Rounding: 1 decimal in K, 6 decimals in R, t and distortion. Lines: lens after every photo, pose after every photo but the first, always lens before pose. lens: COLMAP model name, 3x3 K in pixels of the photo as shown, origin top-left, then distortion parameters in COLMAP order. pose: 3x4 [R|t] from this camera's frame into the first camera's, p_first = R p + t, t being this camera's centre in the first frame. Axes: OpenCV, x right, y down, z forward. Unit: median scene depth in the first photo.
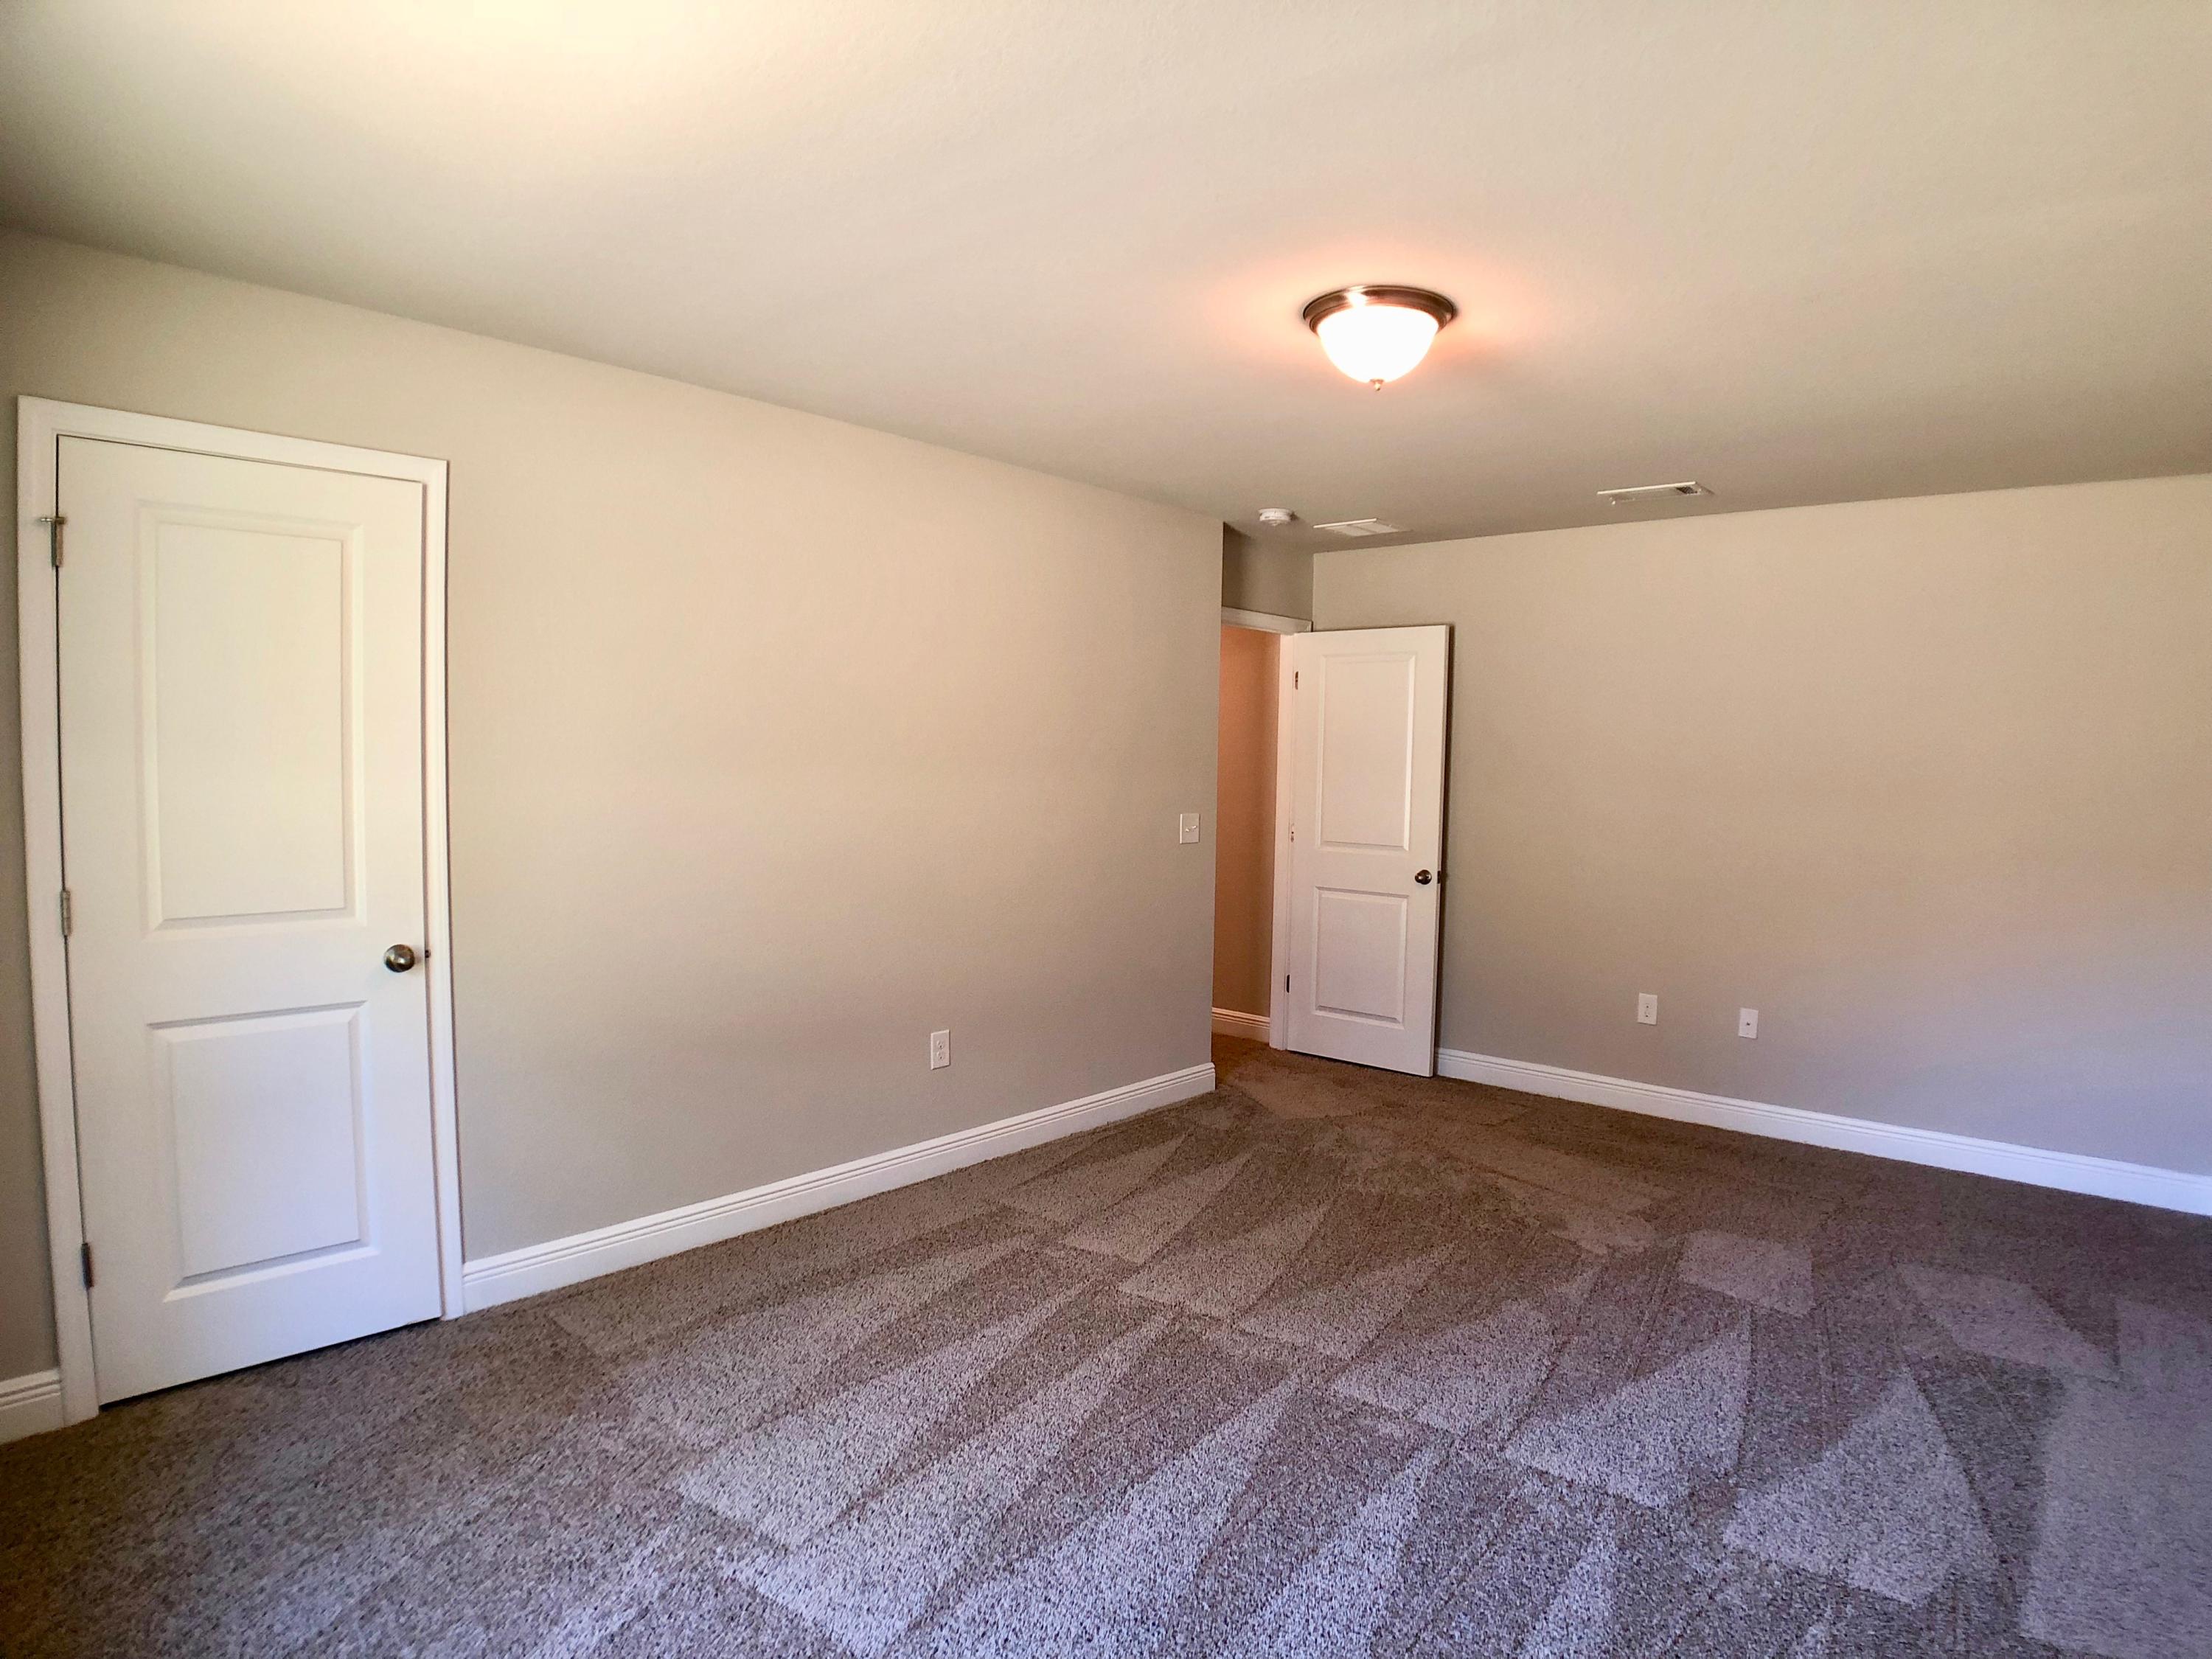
lens RADIAL K [[1250.1, 0, 1115.9], [0, 1250.1, 817.0], [0, 0, 1]] dist [-0.099199, 0.018134]
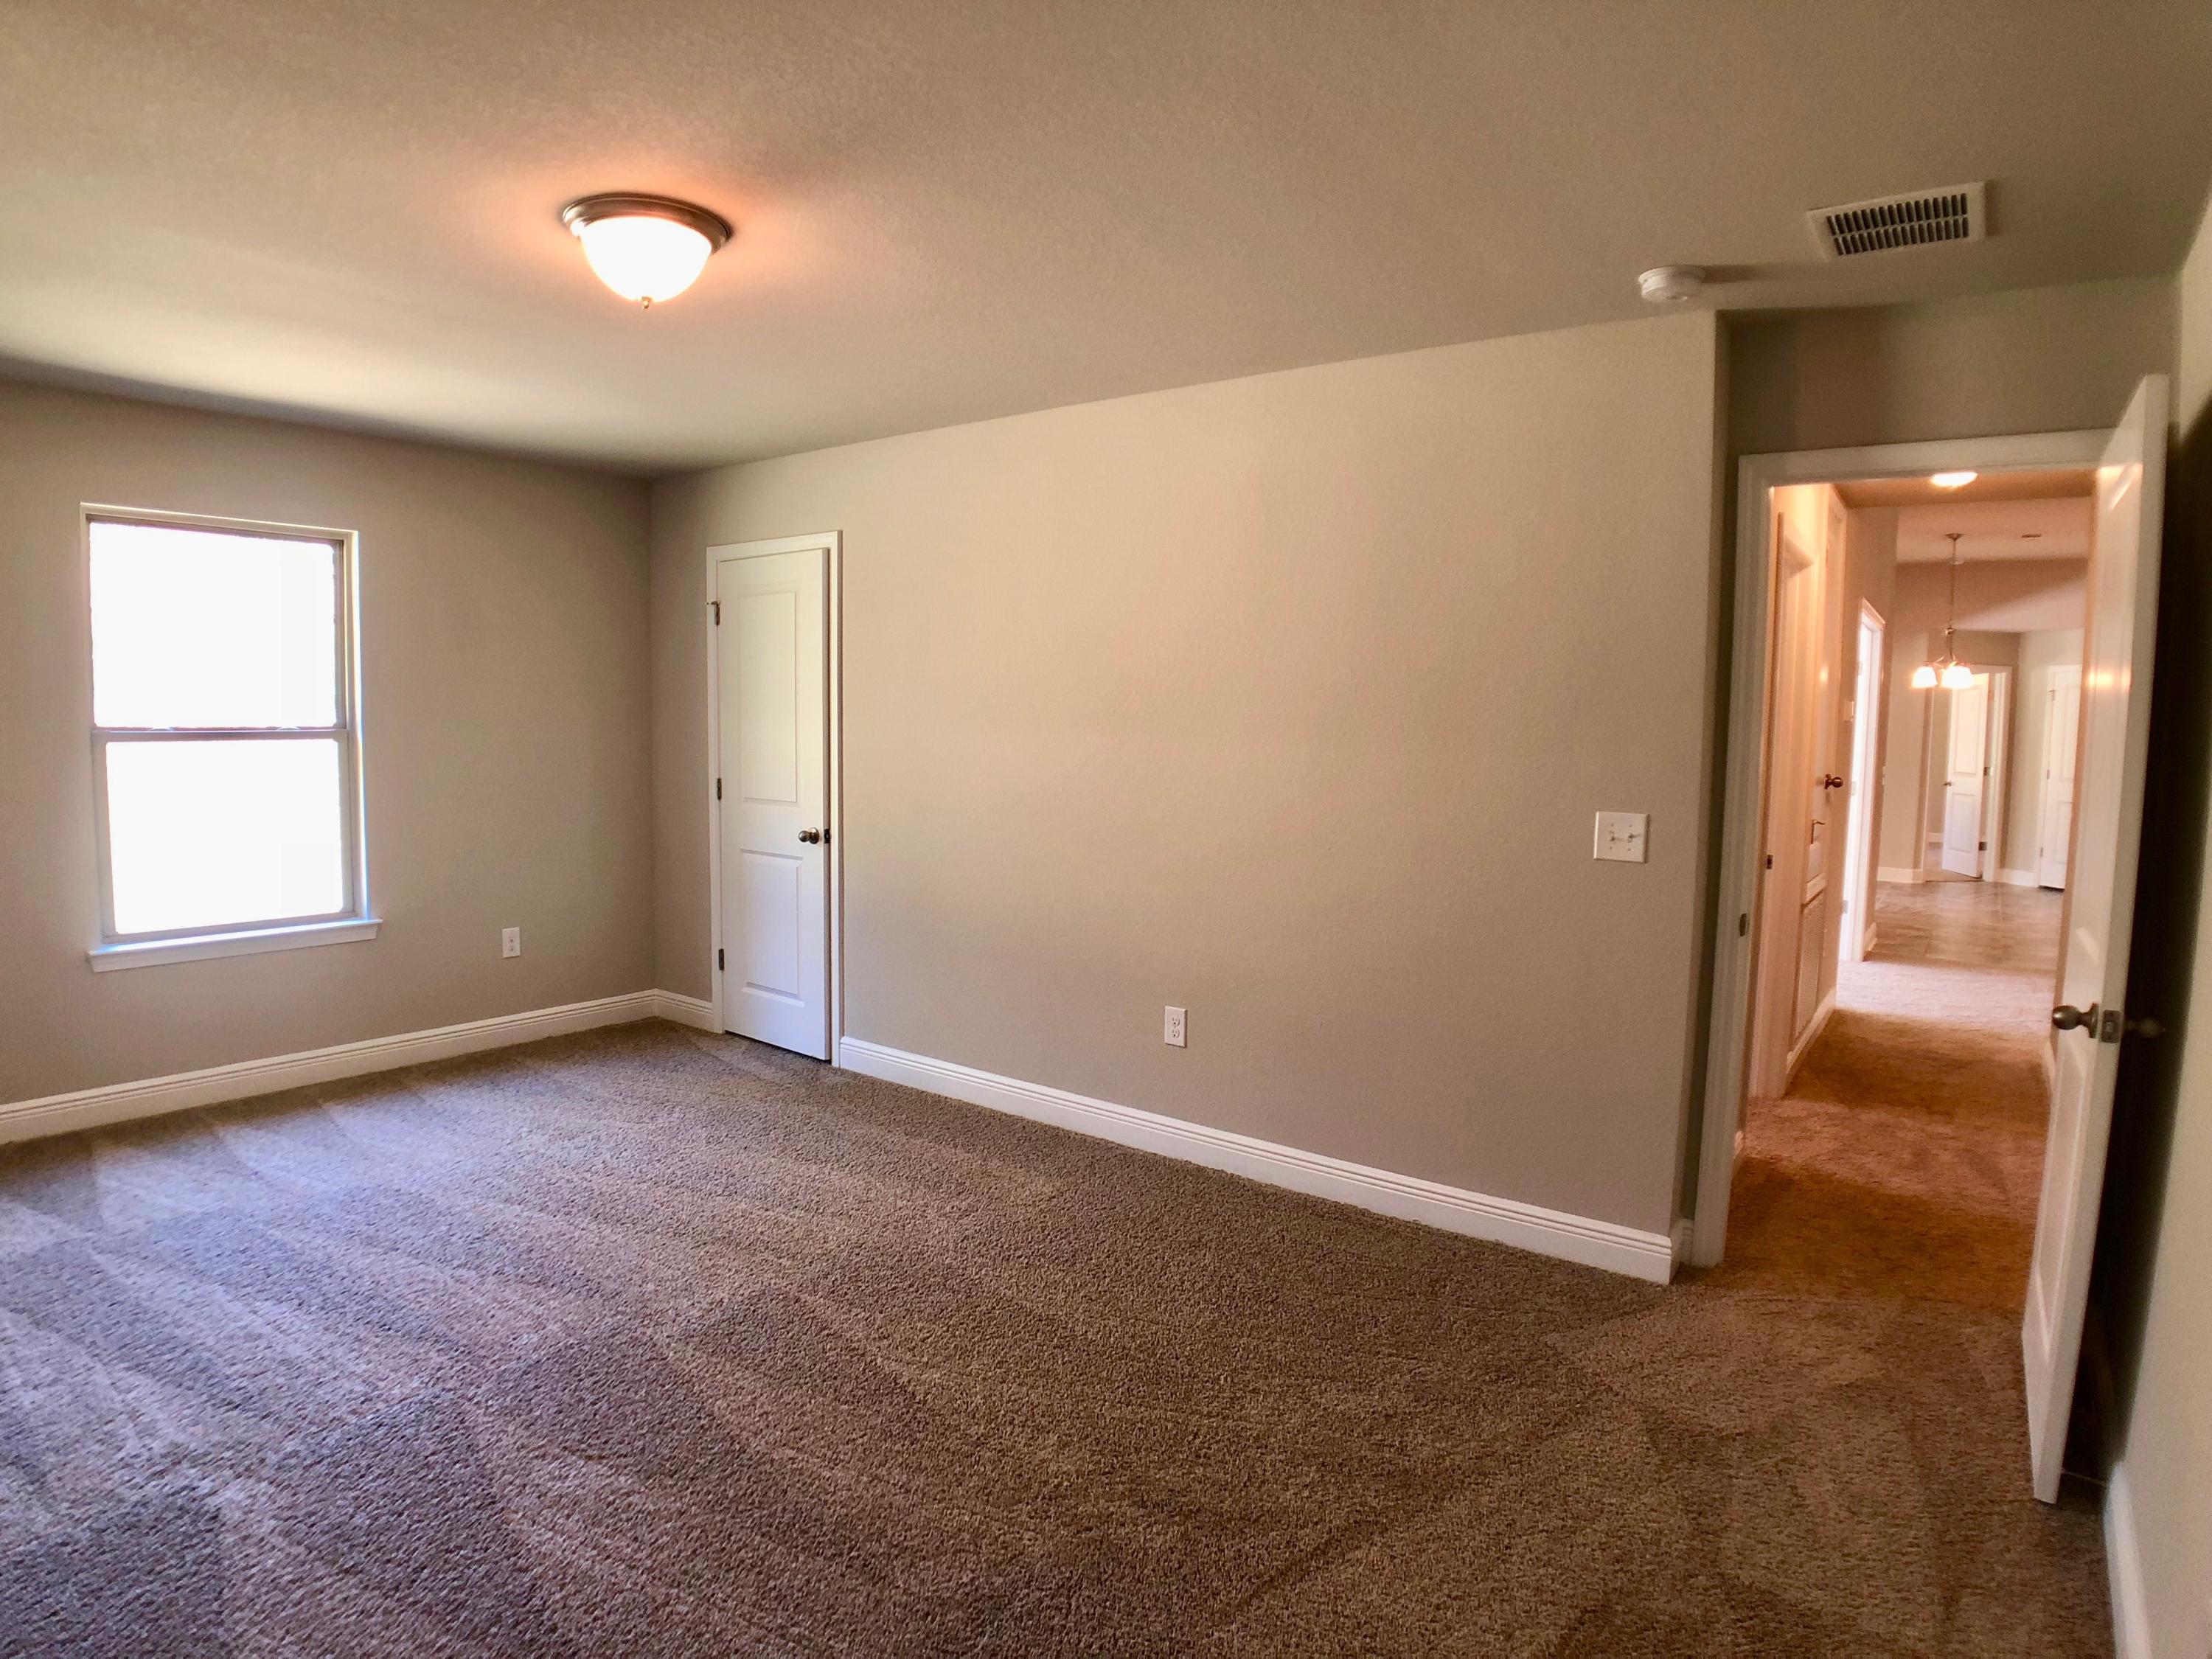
lens RADIAL K [[1250.1, 0, 1105.0], [0, 1250.1, 831.9], [0, 0, 1]] dist [-0.099199, 0.018134]
pose [[0.092309, 0.075529, -0.992862, 1.020829], [-0.070701, 0.995099, 0.069126, -0.031458], [0.993217, 0.063815, 0.097196, 1.089264]]
